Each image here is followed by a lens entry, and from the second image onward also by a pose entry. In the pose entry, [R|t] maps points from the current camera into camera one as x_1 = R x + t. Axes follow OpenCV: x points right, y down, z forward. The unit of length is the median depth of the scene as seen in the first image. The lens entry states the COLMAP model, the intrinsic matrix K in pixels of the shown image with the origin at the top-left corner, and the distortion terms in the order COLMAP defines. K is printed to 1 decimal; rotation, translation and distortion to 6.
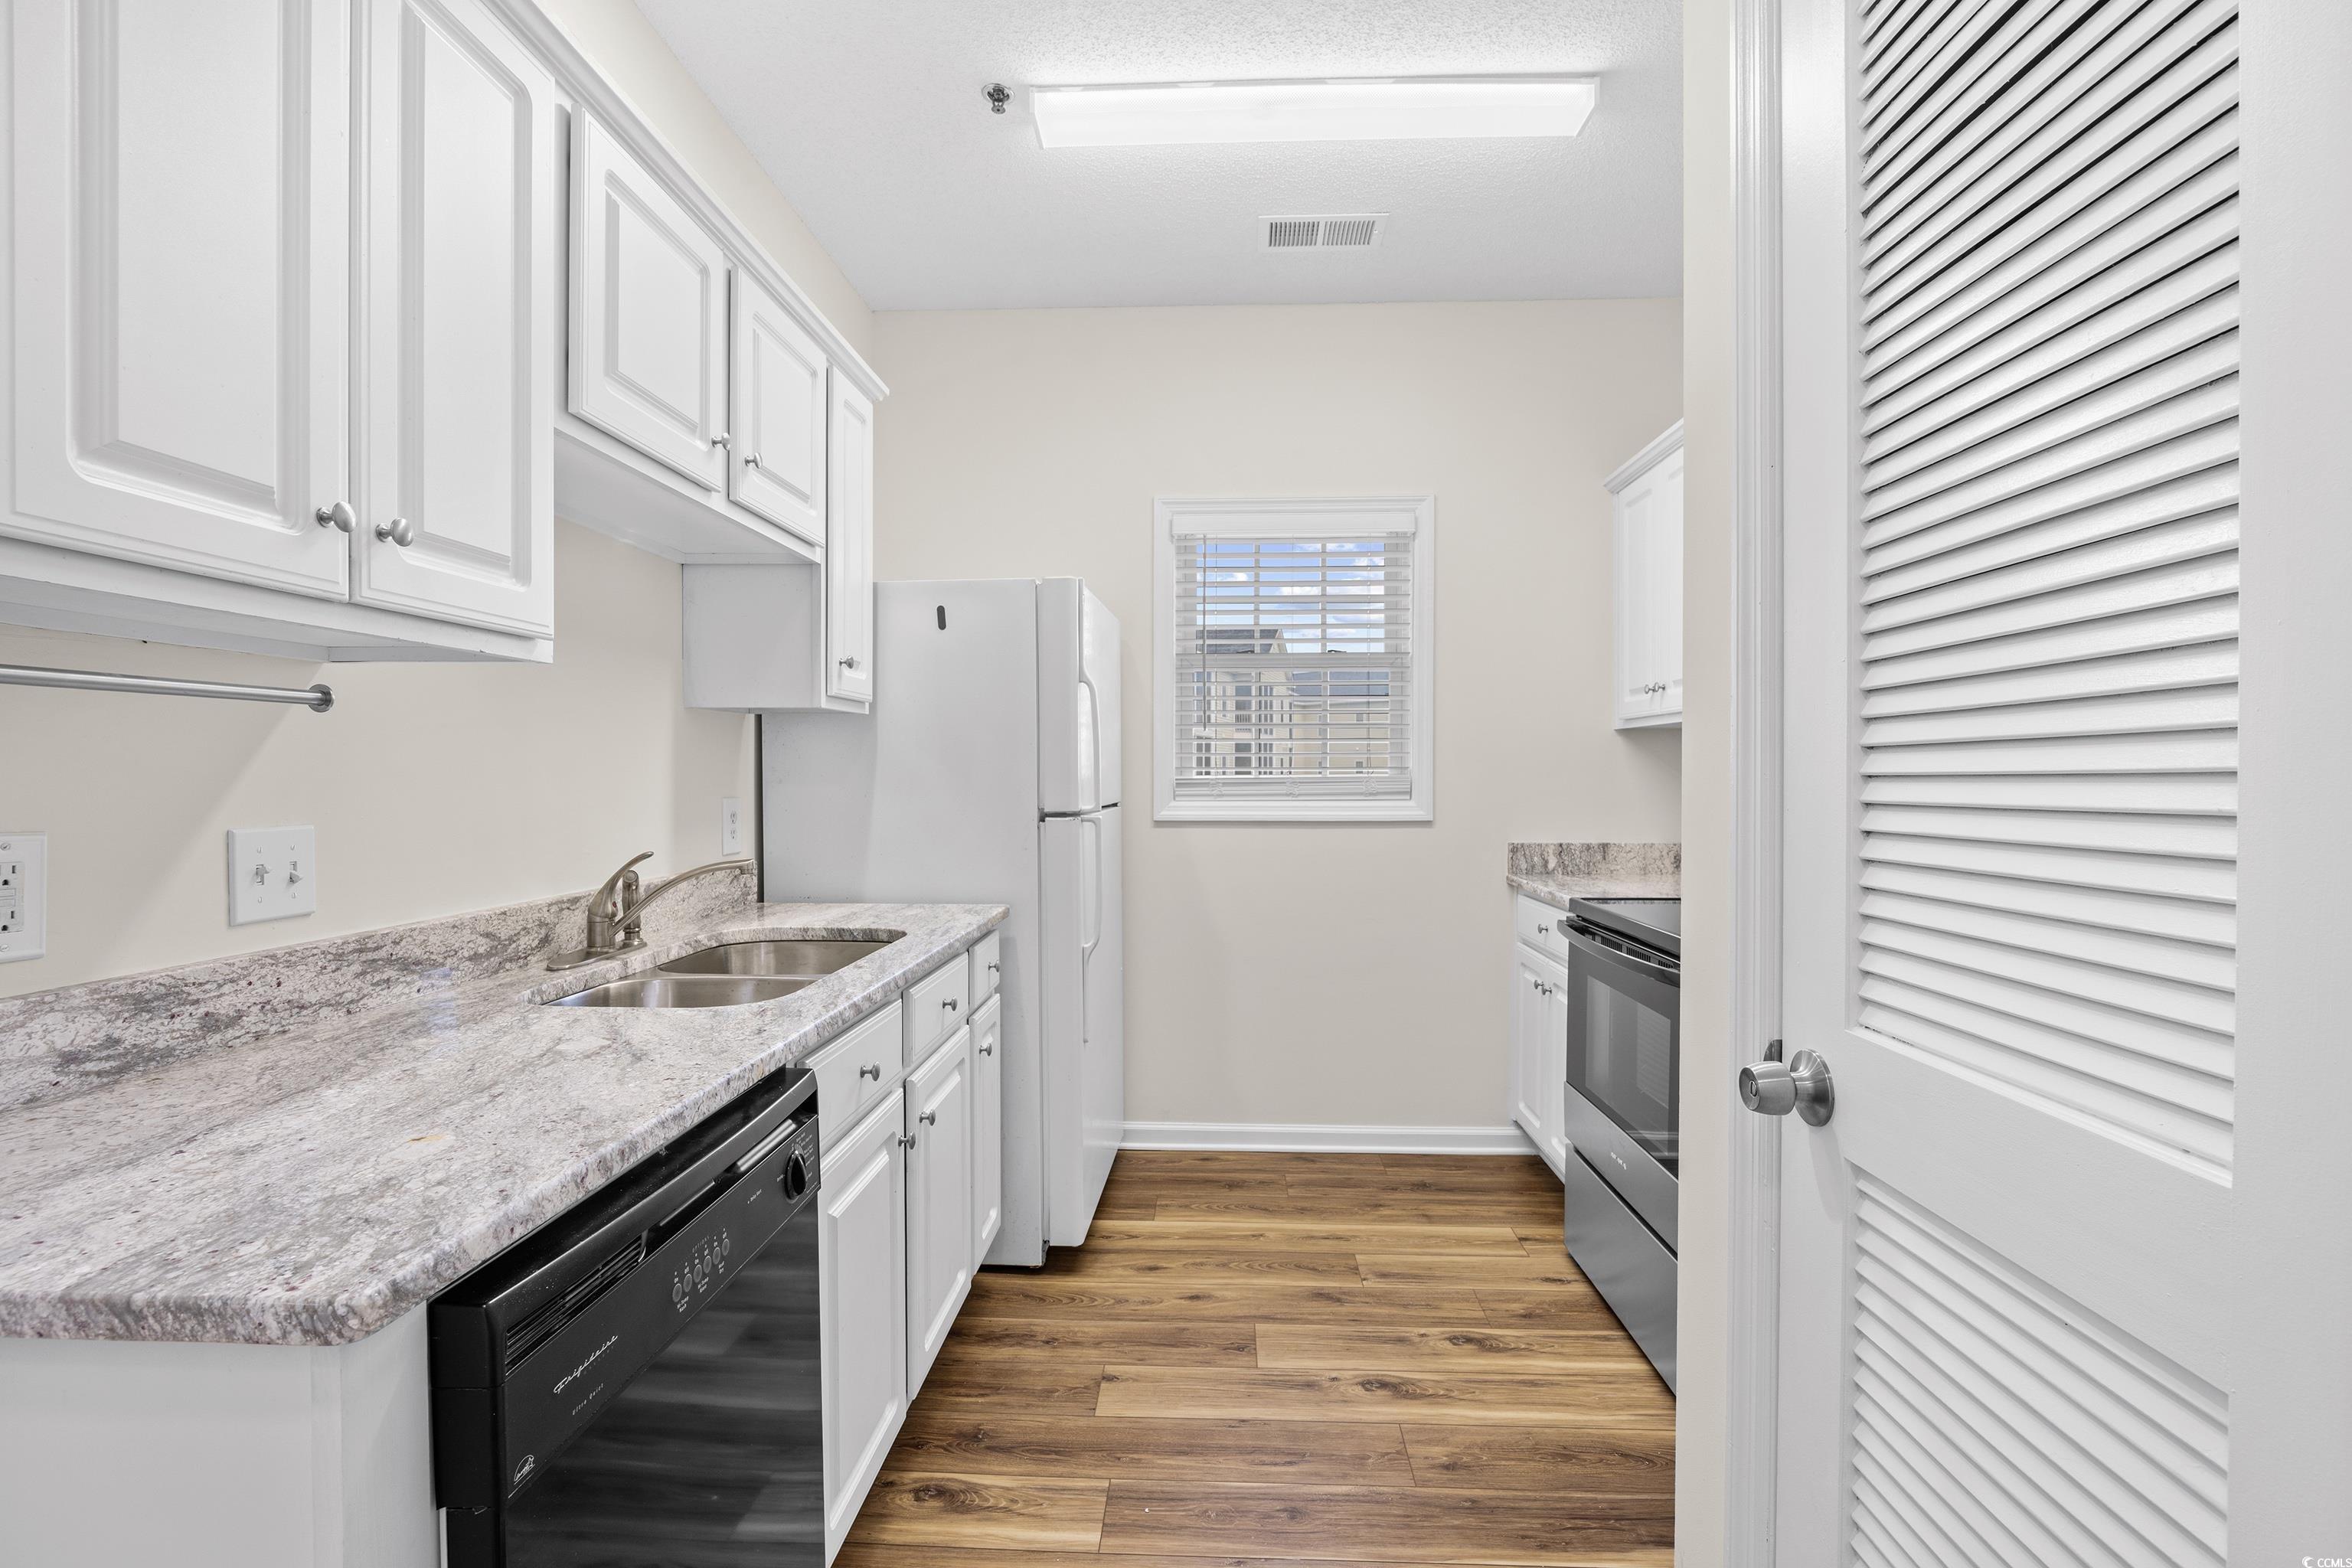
lens RADIAL K [[1077.1, 0, 1175.5], [0, 1077.1, 787.6], [0, 0, 1]] dist [-0.015289, 0.001105]
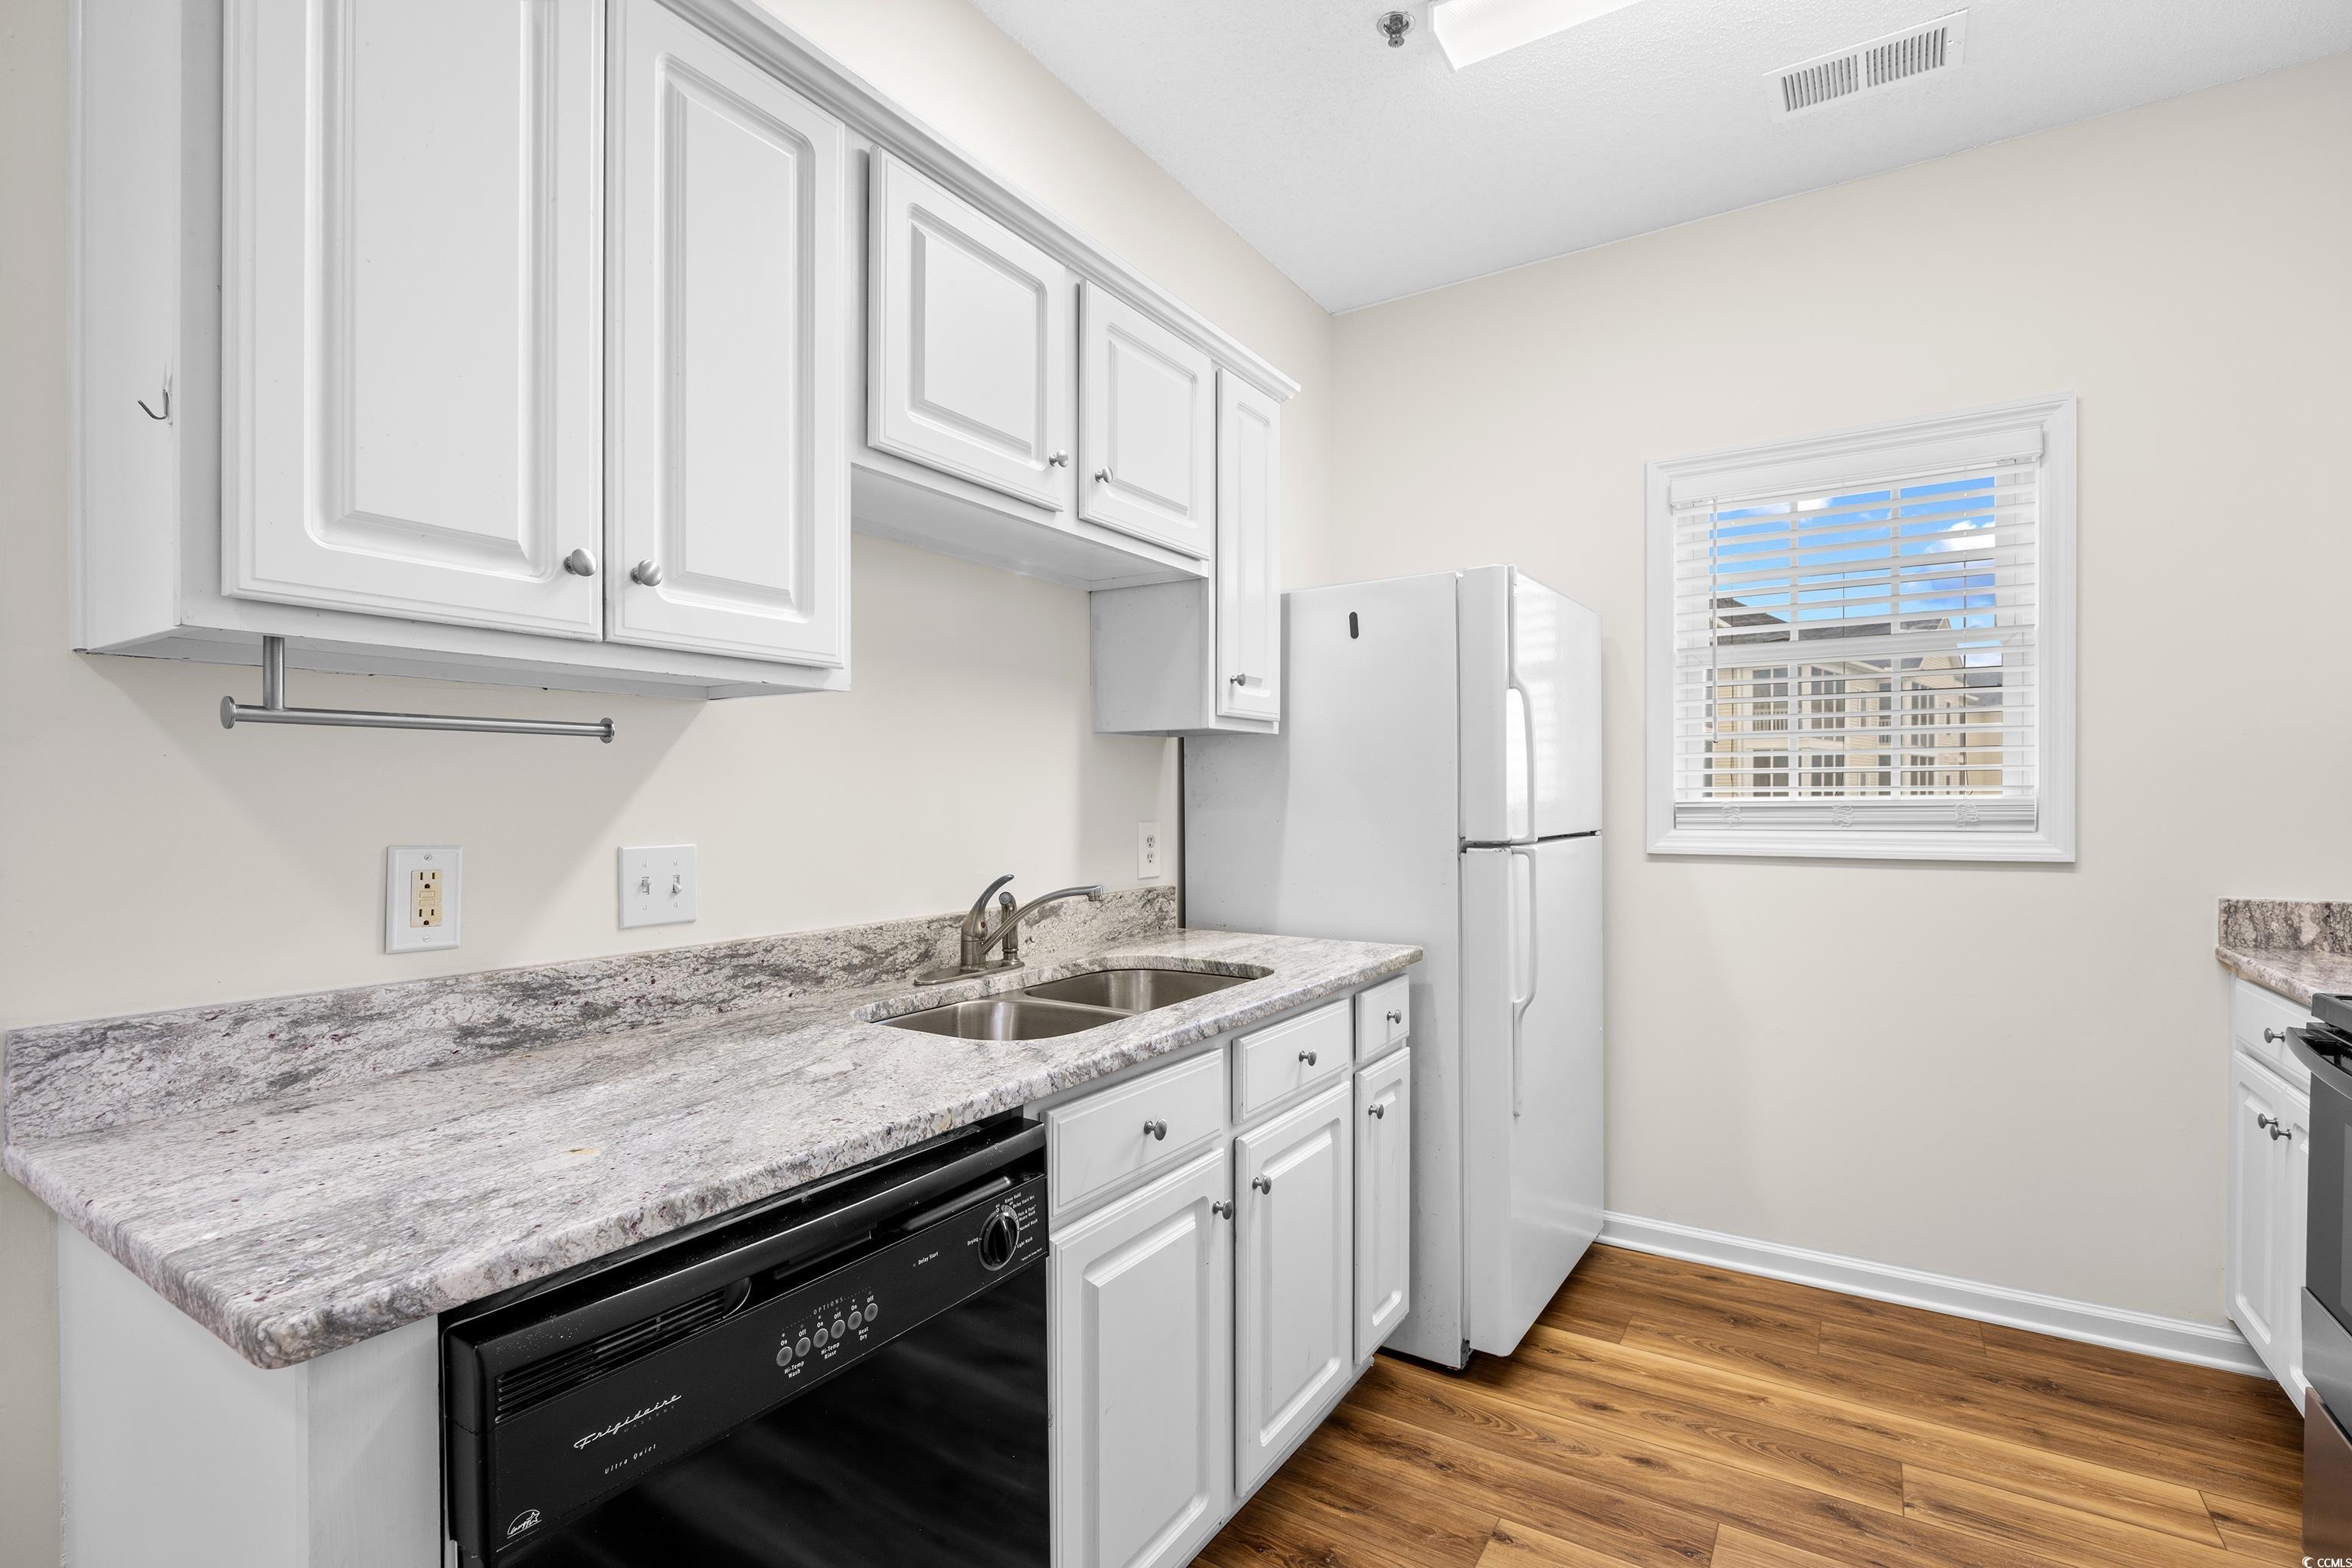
lens RADIAL K [[1080.8, 0, 1170.8], [0, 1080.8, 804.9], [0, 0, 1]] dist [-0.015696, 0.001325]
pose [[0.861829, 0.000581, -0.507198, 0.128073], [-0.003627, 0.999981, -0.005016, -0.001344], [0.507186, 0.006162, 0.861815, 0.157395]]
